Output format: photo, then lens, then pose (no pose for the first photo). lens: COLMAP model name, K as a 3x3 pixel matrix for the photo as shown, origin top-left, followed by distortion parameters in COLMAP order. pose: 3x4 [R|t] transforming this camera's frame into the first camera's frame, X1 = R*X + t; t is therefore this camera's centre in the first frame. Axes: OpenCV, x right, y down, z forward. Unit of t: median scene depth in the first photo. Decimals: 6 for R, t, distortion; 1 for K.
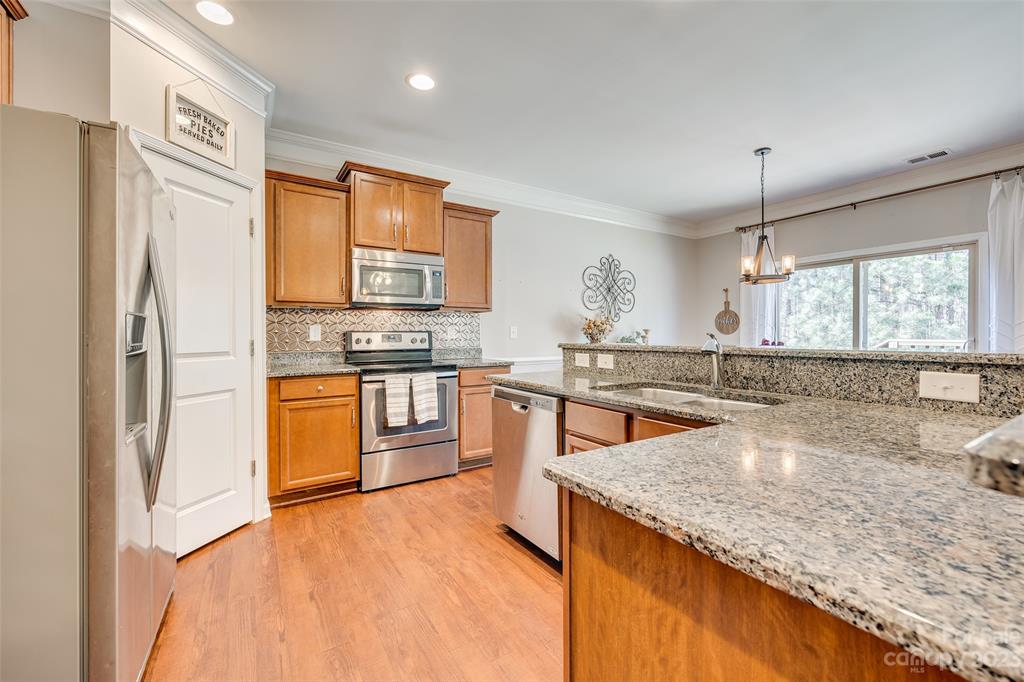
lens RADIAL K [[413.1, 0, 511.1], [0, 413.1, 336.5], [0, 0, 1]] dist [-0.003133, -0.000310]
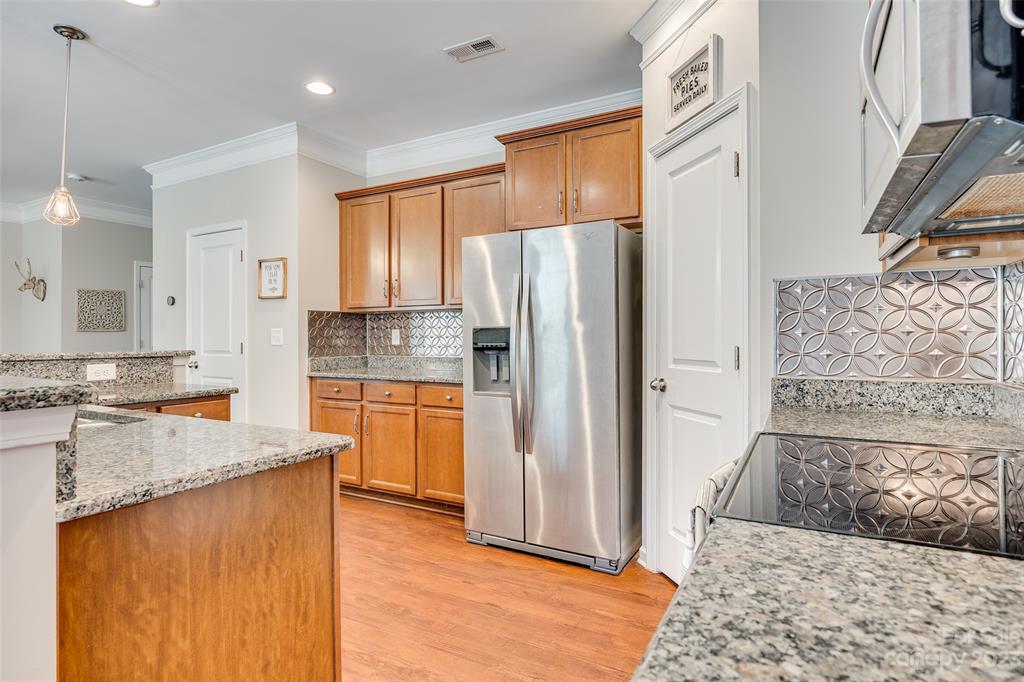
lens RADIAL K [[521.8, 0, 508.2], [0, 521.8, 339.3], [0, 0, 1]] dist [-0.001290, -0.000242]
pose [[-0.872215, 0.000186, -0.489122, 0.047837], [-0.001400, 0.999995, 0.002876, -0.003995], [0.489120, 0.003193, -0.872211, 1.100224]]
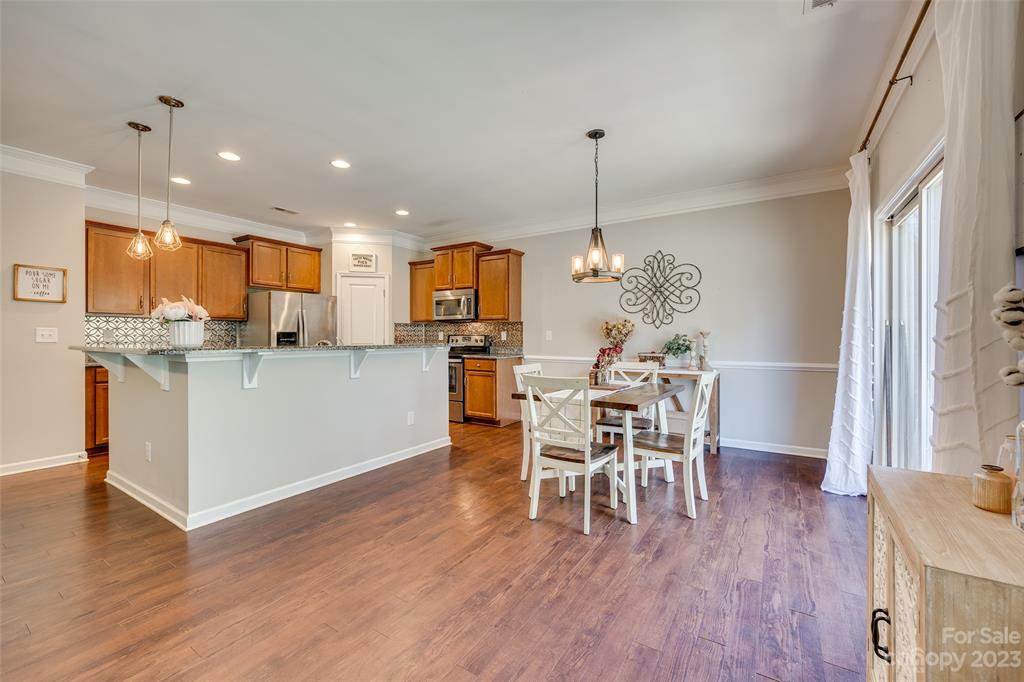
lens RADIAL K [[413.5, 0, 509.5], [0, 413.5, 337.7], [0, 0, 1]] dist [-0.001354, -0.000089]
pose [[0.421122, 0.006229, -0.906983, 1.382065], [-0.006959, 0.999969, 0.003636, -0.009907], [0.906977, 0.004780, 0.421152, 0.465523]]
